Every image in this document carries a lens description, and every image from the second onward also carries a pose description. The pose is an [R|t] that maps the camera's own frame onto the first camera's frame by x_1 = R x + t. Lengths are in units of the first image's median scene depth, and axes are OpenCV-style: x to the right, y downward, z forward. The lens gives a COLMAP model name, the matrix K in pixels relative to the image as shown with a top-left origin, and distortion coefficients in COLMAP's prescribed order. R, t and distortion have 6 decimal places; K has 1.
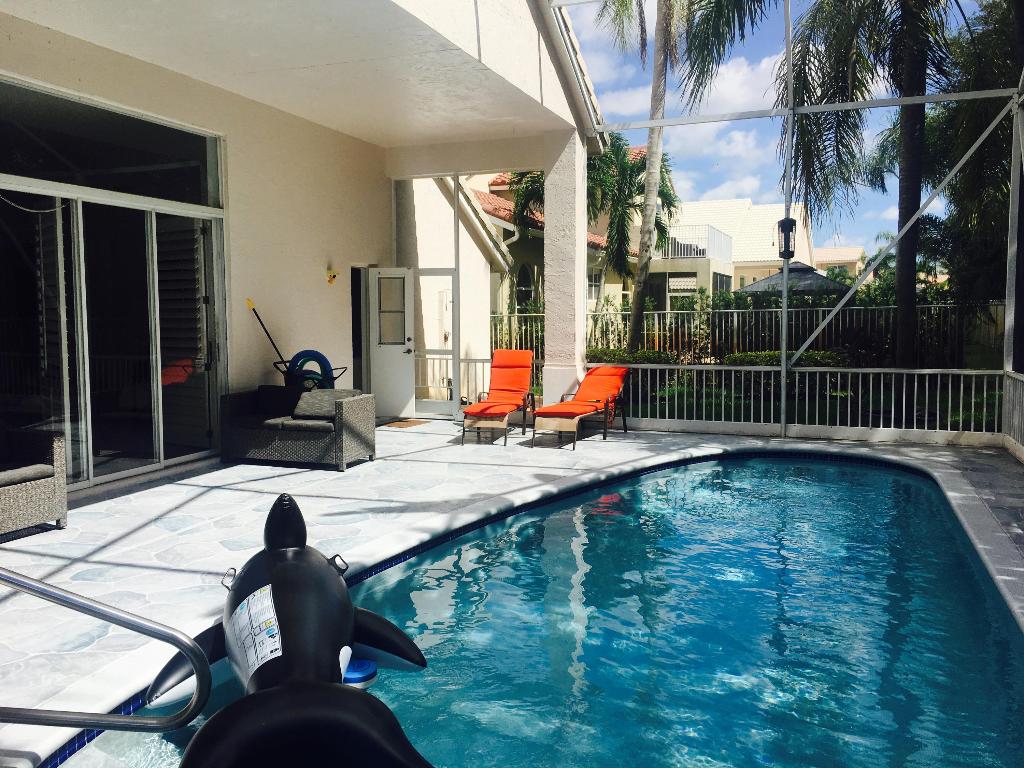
lens RADIAL K [[872.2, 0, 506.4], [0, 872.2, 386.6], [0, 0, 1]] dist [0.068133, -0.043923]
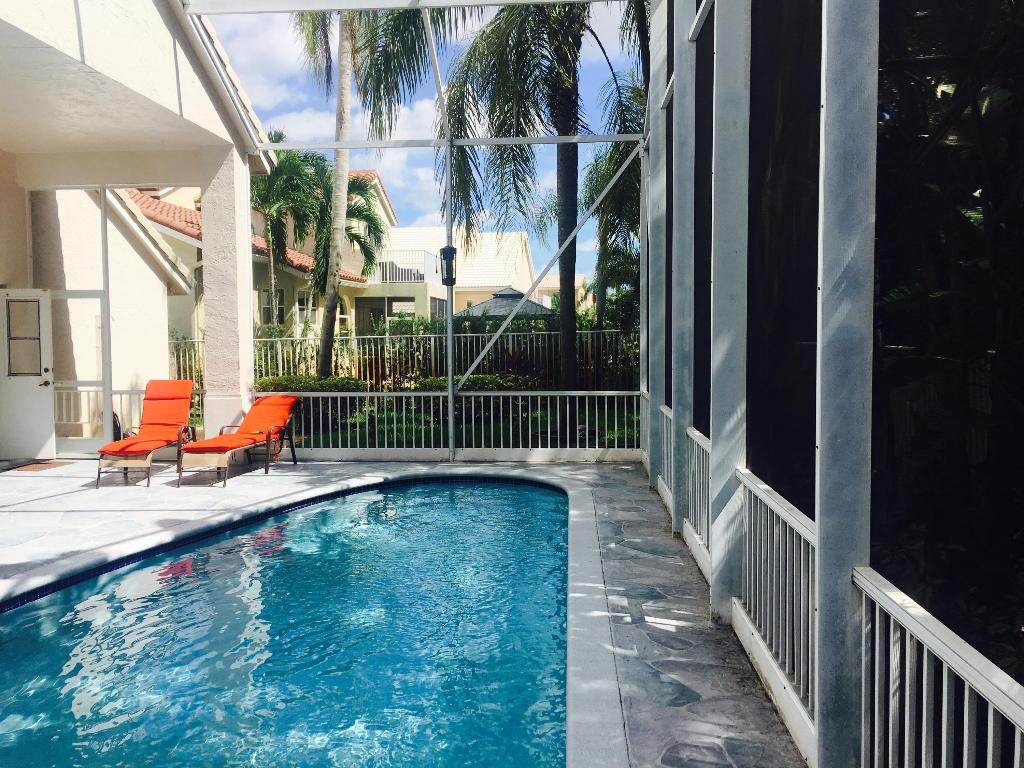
lens RADIAL K [[872.2, 0, 518.8], [0, 872.2, 380.4], [0, 0, 1]] dist [0.068133, -0.043923]
pose [[0.960492, -0.020486, 0.277553, 0.112769], [0.029498, 0.999163, -0.028331, -0.004975], [-0.276740, 0.035399, 0.960293, 0.012234]]
